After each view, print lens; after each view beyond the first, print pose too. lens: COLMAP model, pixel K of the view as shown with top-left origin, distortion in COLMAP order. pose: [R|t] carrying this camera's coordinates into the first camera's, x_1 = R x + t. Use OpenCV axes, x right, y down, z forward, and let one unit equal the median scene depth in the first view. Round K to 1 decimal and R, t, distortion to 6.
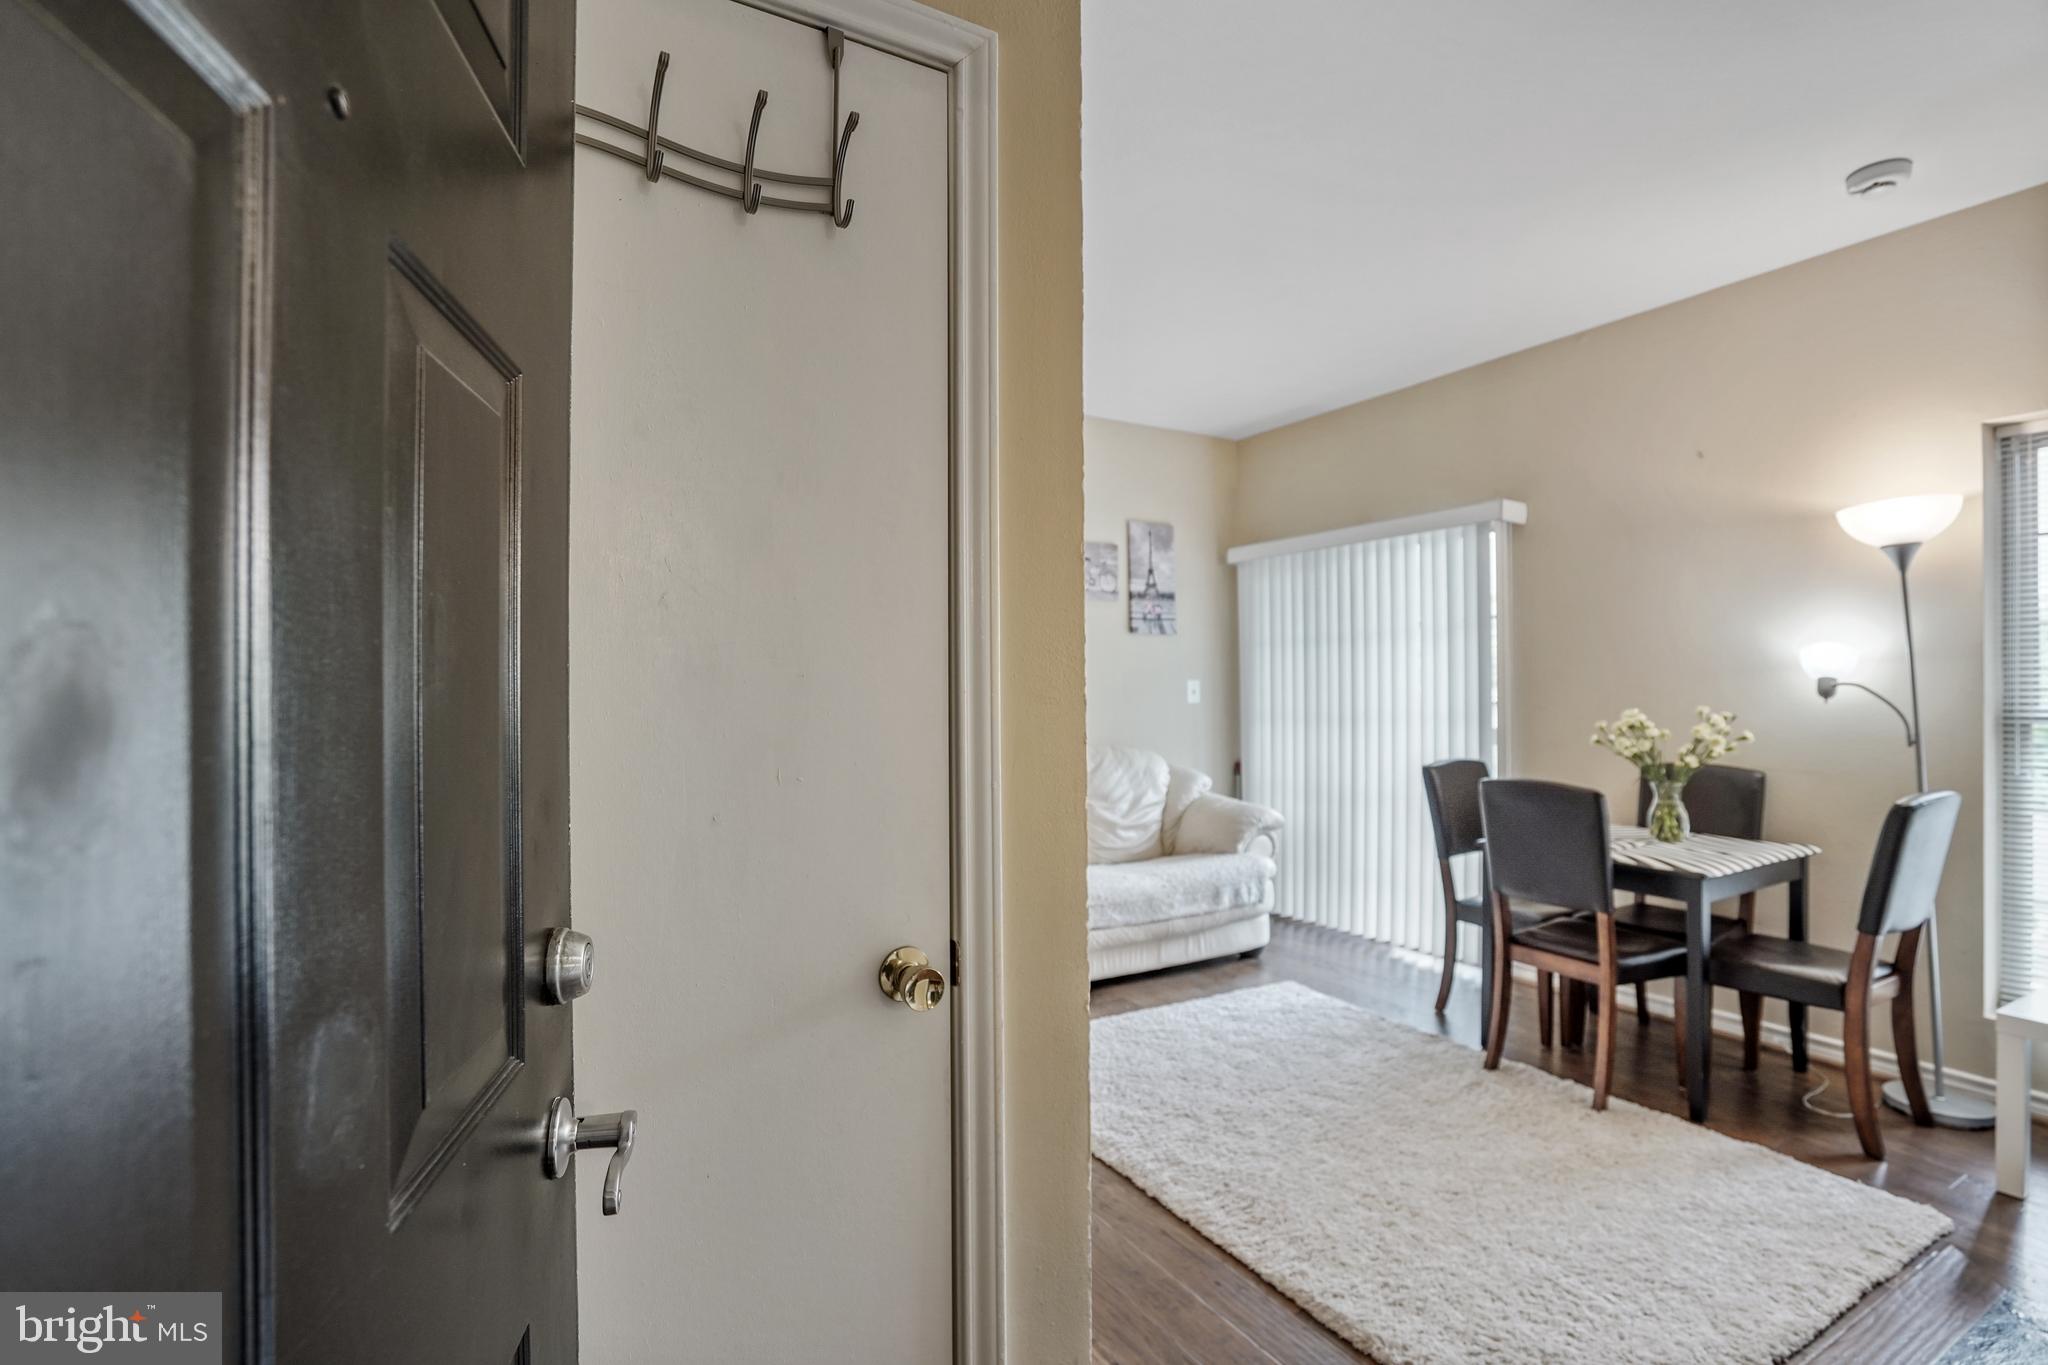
lens RADIAL K [[1001.1, 0, 1014.6], [0, 1001.1, 685.2], [0, 0, 1]] dist [-0.040773, 0.020477]
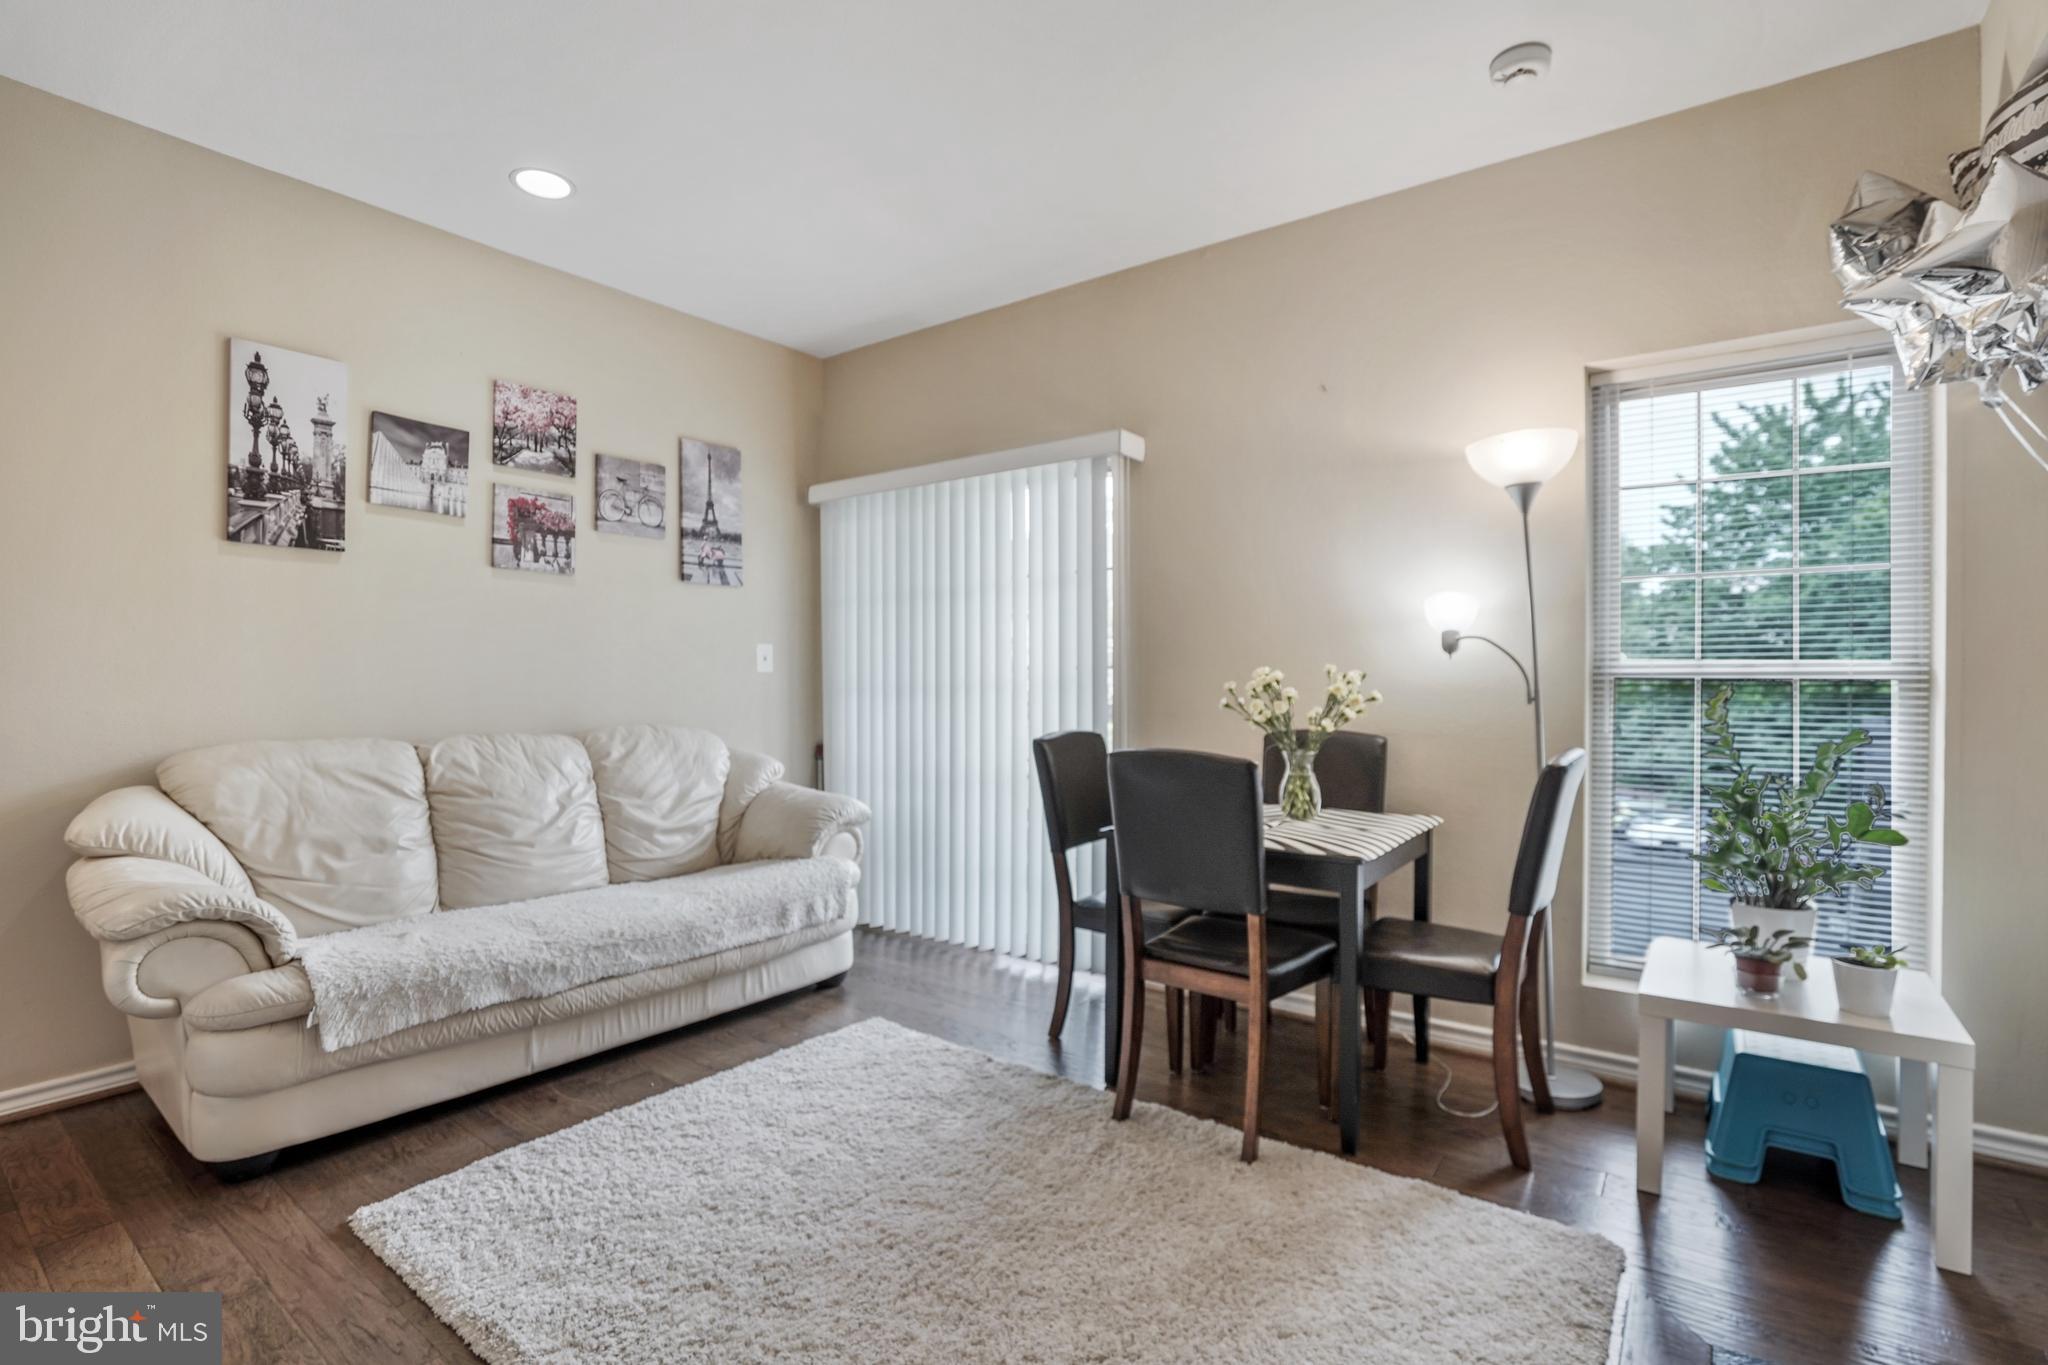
lens RADIAL K [[1001.1, 0, 1029.6], [0, 1001.1, 679.8], [0, 0, 1]] dist [-0.040773, 0.020477]
pose [[0.919599, 0.002648, 0.392849, 0.090104], [-0.004283, 0.999985, 0.003285, 0.031788], [-0.392834, -0.004703, 0.919597, 0.265204]]
